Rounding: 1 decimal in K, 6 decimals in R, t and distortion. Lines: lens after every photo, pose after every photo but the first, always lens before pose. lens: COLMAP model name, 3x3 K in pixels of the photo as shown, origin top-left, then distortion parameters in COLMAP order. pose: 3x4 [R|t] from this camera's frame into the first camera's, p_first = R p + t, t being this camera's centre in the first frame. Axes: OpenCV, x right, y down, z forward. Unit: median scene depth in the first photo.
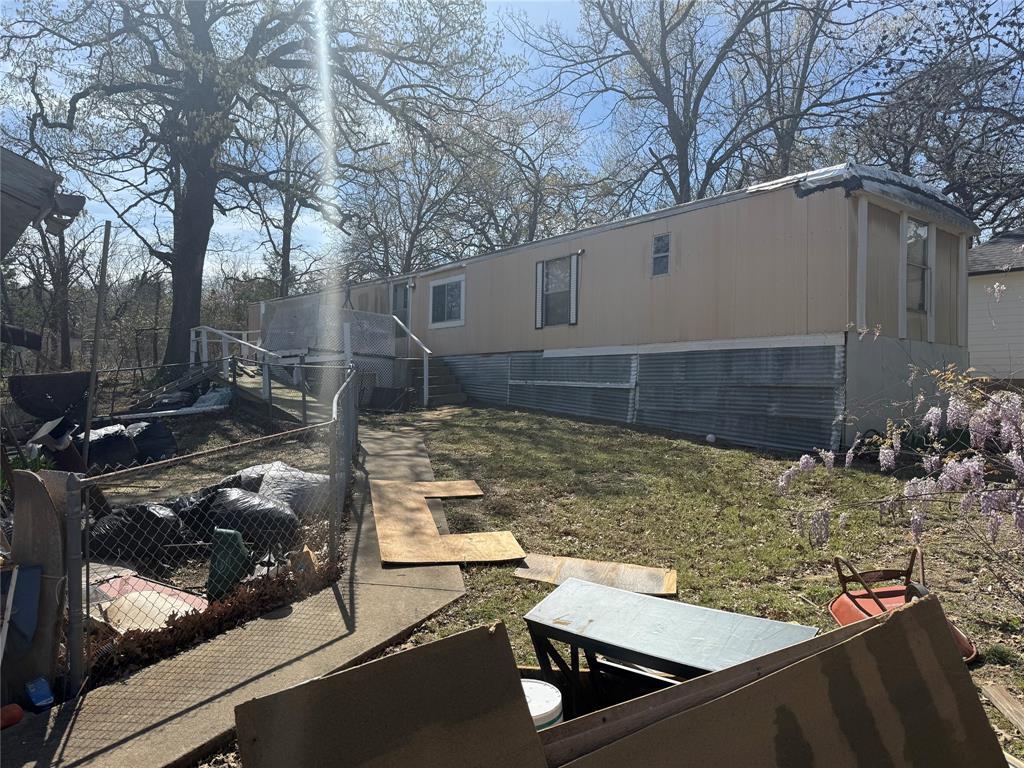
lens RADIAL K [[696.7, 0, 512.0], [0, 696.7, 384.0], [0, 0, 1]] dist [0.052089, -0.002209]
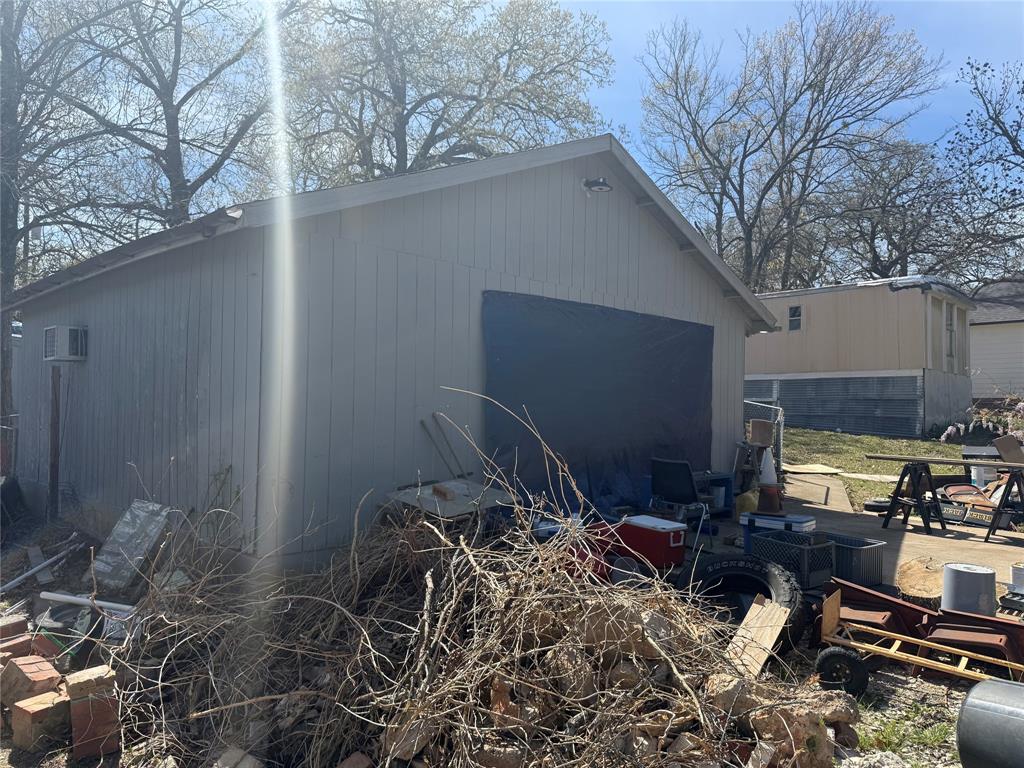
lens RADIAL K [[729.1, 0, 512.0], [0, 729.1, 384.0], [0, 0, 1]] dist [0.068059, -0.001490]
pose [[0.991919, 0.005356, 0.126760, -0.497874], [-0.000690, 0.999321, -0.036828, 0.022574], [-0.126871, 0.036443, 0.991250, -0.458187]]
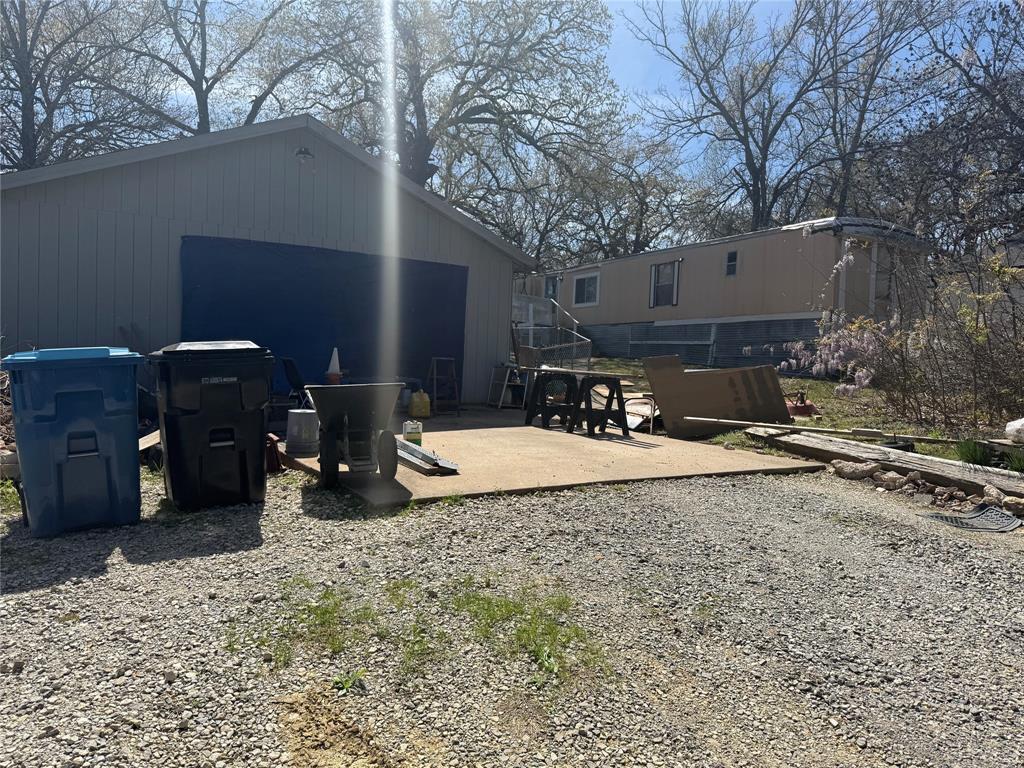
lens RADIAL K [[729.1, 0, 512.0], [0, 729.1, 384.0], [0, 0, 1]] dist [0.068059, -0.001490]
pose [[0.994065, 0.021358, -0.106674, -0.087248], [-0.019080, 0.999568, 0.022338, 0.055995], [0.107105, -0.020170, 0.994043, -0.614539]]
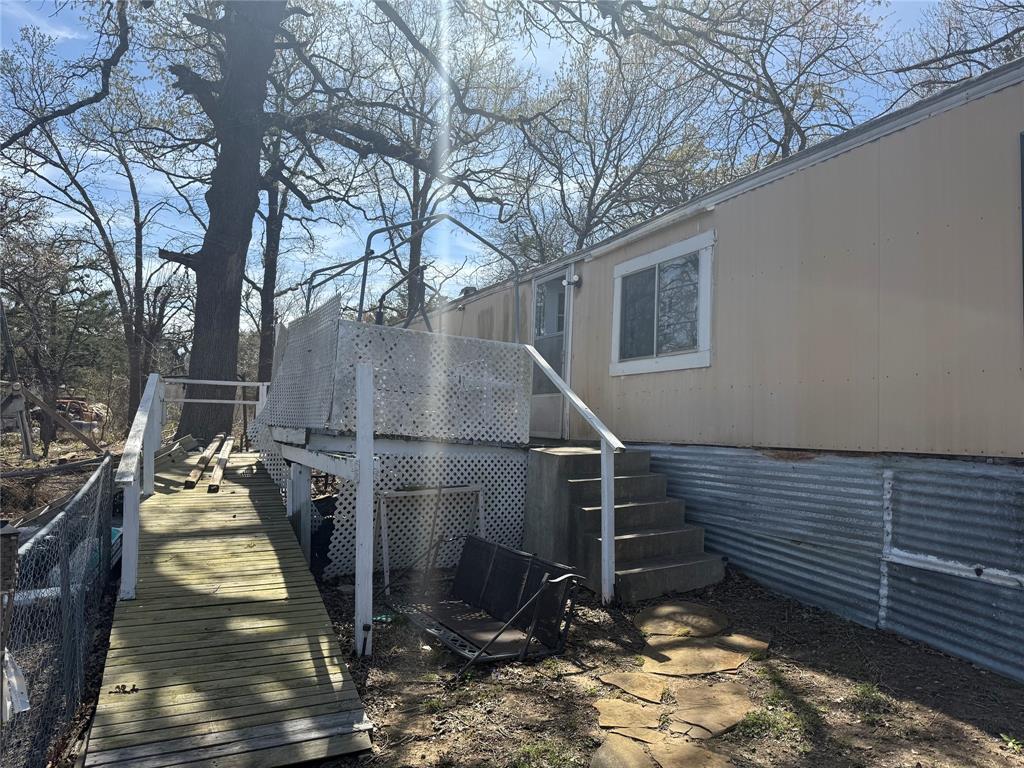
lens RADIAL K [[696.7, 0, 512.0], [0, 696.7, 384.0], [0, 0, 1]] dist [0.052089, -0.002209]
pose [[0.971286, -0.002287, -0.237905, -0.086918], [-0.011151, 0.998417, -0.055122, -0.055775], [0.237655, 0.056192, 0.969723, 0.647391]]
